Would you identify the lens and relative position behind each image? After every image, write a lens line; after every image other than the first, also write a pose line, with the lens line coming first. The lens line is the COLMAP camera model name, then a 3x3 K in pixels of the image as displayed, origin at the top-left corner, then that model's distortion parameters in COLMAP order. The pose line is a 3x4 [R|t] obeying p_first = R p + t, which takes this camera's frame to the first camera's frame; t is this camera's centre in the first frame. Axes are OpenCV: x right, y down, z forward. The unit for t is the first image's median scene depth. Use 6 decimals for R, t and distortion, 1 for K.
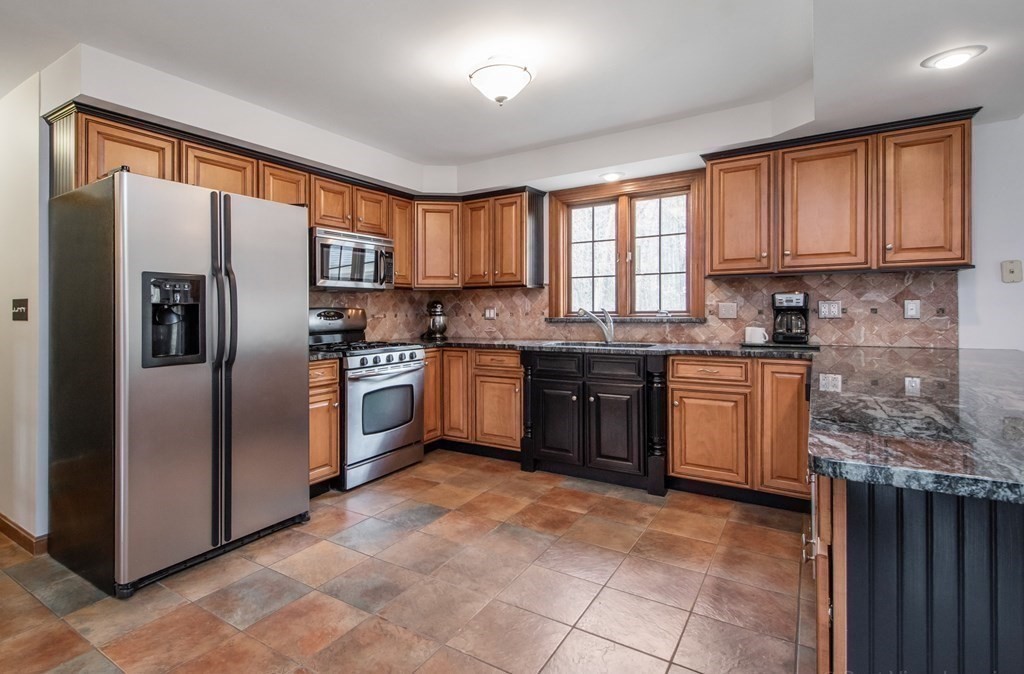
lens RADIAL K [[511.6, 0, 454.6], [0, 511.6, 311.2], [0, 0, 1]] dist [0.017170, -0.000170]
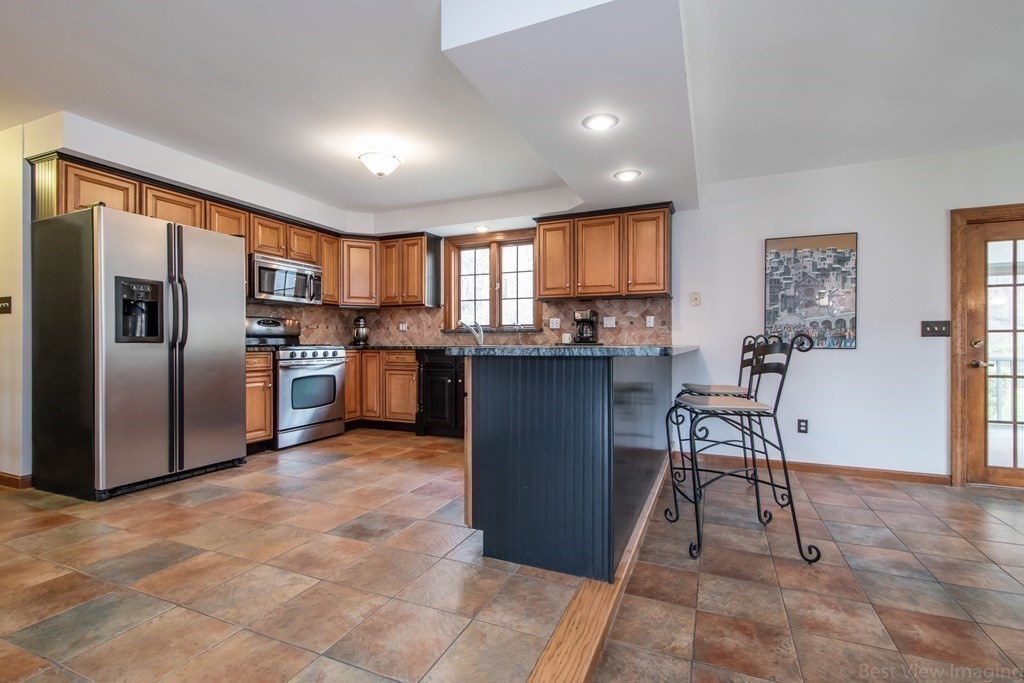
lens RADIAL K [[460.5, 0, 504.4], [0, 460.5, 350.5], [0, 0, 1]] dist [0.007892, -0.000416]
pose [[0.980679, 0.006800, 0.195506, 0.139358], [-0.009712, 0.999856, 0.013941, 0.067372], [-0.195383, -0.015570, 0.980603, -0.320282]]
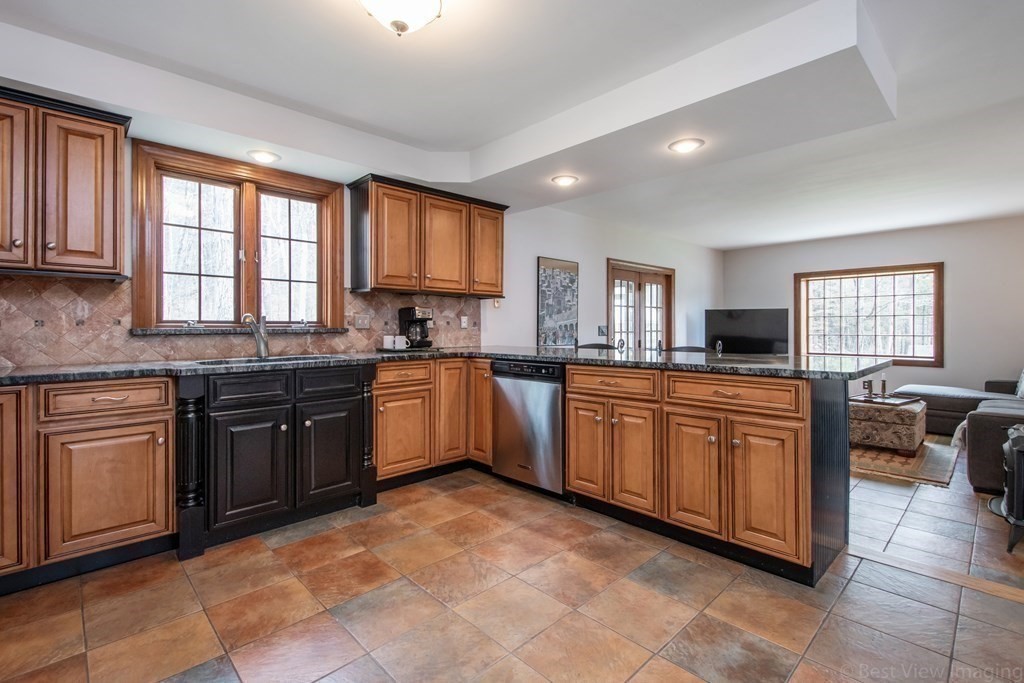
lens RADIAL K [[466.6, 0, 514.5], [0, 466.6, 333.0], [0, 0, 1]] dist [0.011096, -0.000615]
pose [[0.198895, 0.000057, 0.980021, -0.423965], [0.004195, 0.999991, -0.000909, 0.028294], [-0.980012, 0.004292, 0.198893, 0.538191]]
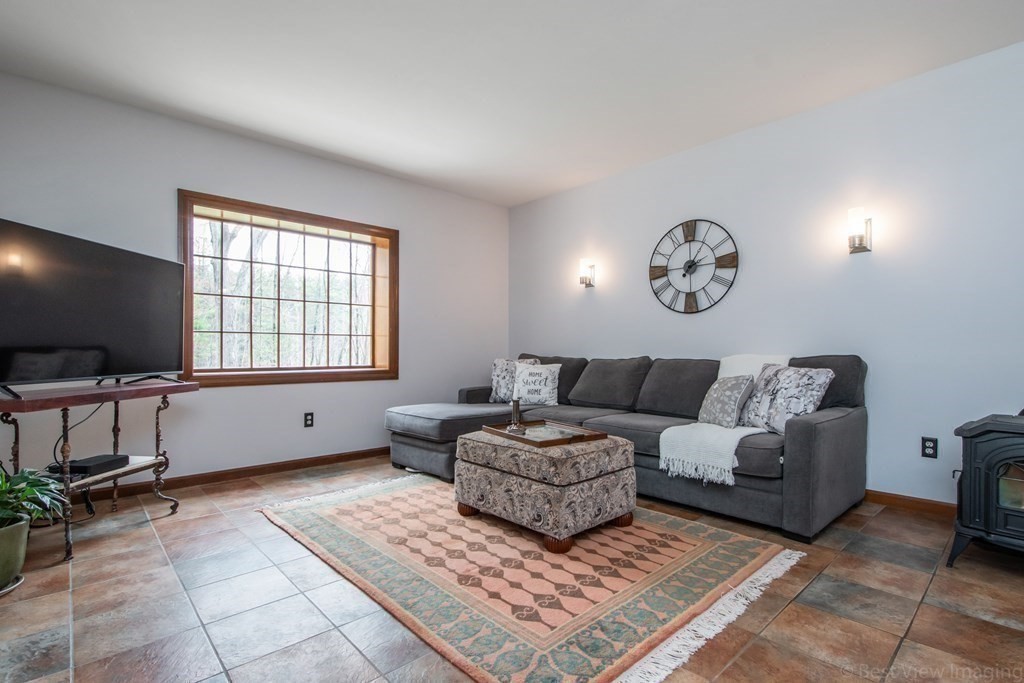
lens RADIAL K [[478.4, 0, 511.1], [0, 478.4, 341.8], [0, 0, 1]] dist [-0.001831, -0.001140]
pose [[-0.980359, 0.019257, 0.196279, 1.104415], [0.013452, 0.999433, -0.030861, 0.108698], [-0.196763, -0.027614, -0.980062, 0.517532]]
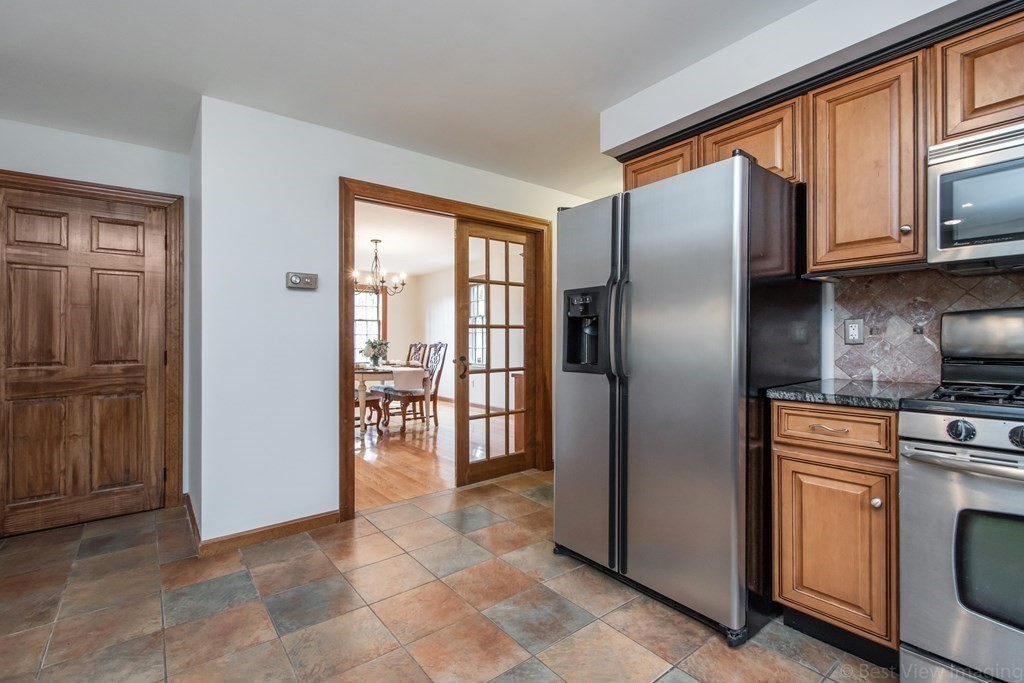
lens RADIAL K [[466.6, 0, 514.5], [0, 466.6, 333.0], [0, 0, 1]] dist [0.011096, -0.000615]
pose [[-0.280884, 0.003290, -0.959736, 0.307690], [0.015677, 0.999876, -0.001160, 0.013319], [0.959614, -0.015371, -0.280901, 0.793280]]
